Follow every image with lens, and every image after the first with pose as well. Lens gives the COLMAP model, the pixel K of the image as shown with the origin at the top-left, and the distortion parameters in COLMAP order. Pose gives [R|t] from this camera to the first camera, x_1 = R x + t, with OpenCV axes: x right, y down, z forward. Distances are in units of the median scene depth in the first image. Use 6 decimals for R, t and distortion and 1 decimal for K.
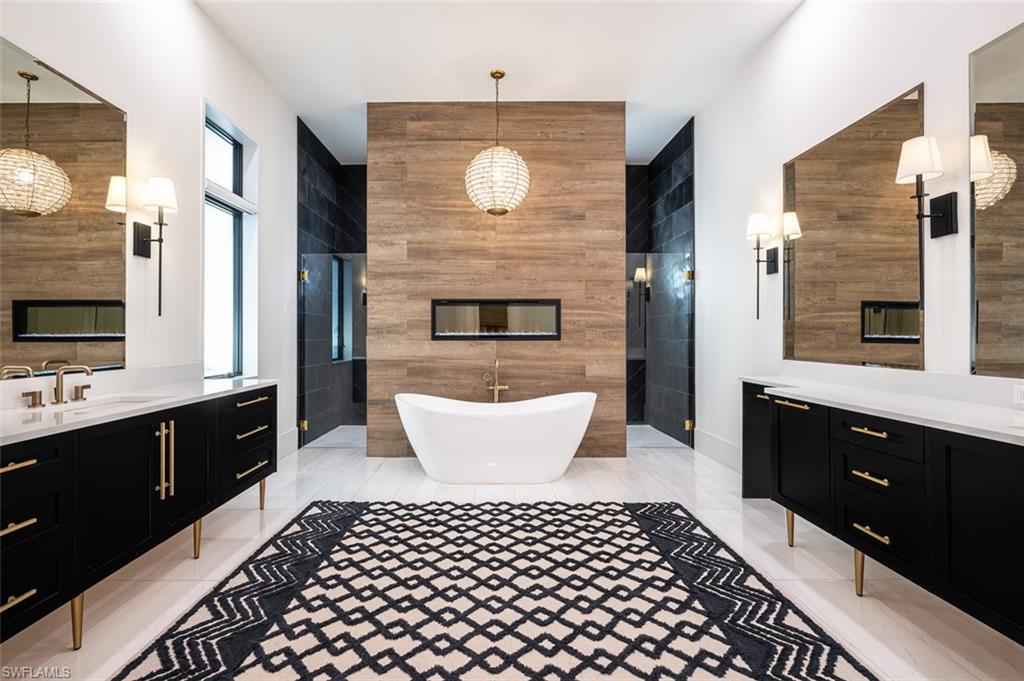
lens RADIAL K [[427.4, 0, 508.2], [0, 427.4, 330.5], [0, 0, 1]] dist [0.001152, -0.000146]
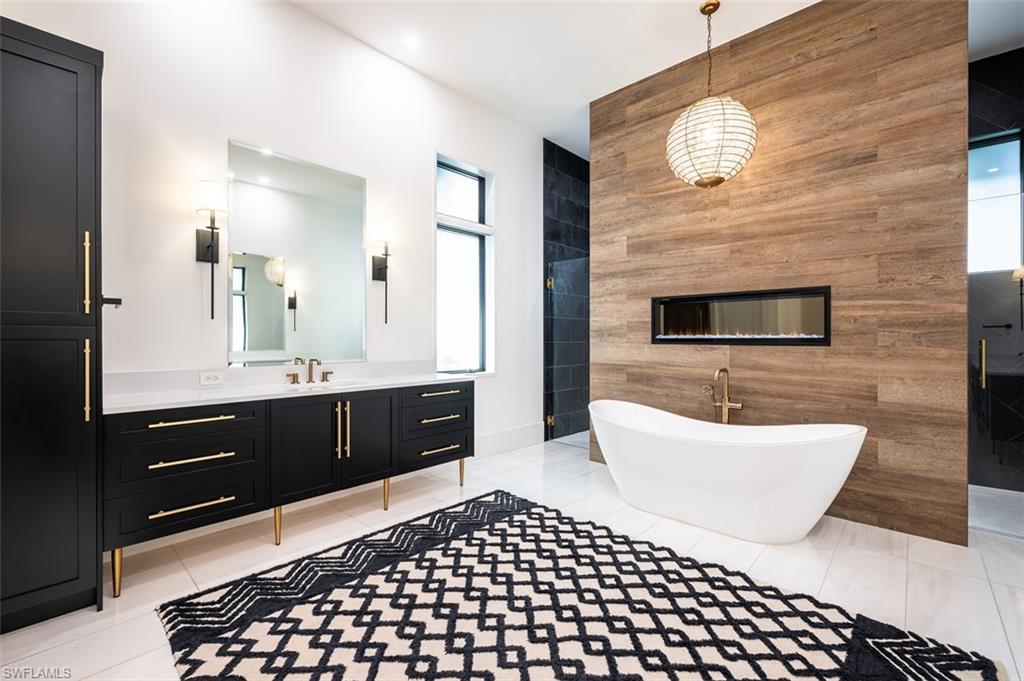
lens RADIAL K [[427.4, 0, 515.0], [0, 427.4, 337.1], [0, 0, 1]] dist [0.001152, -0.000146]
pose [[0.740857, 0.000847, -0.671662, 0.209188], [0.005389, 0.999960, 0.007206, 0.000933], [0.671641, -0.008959, 0.740823, 0.148702]]
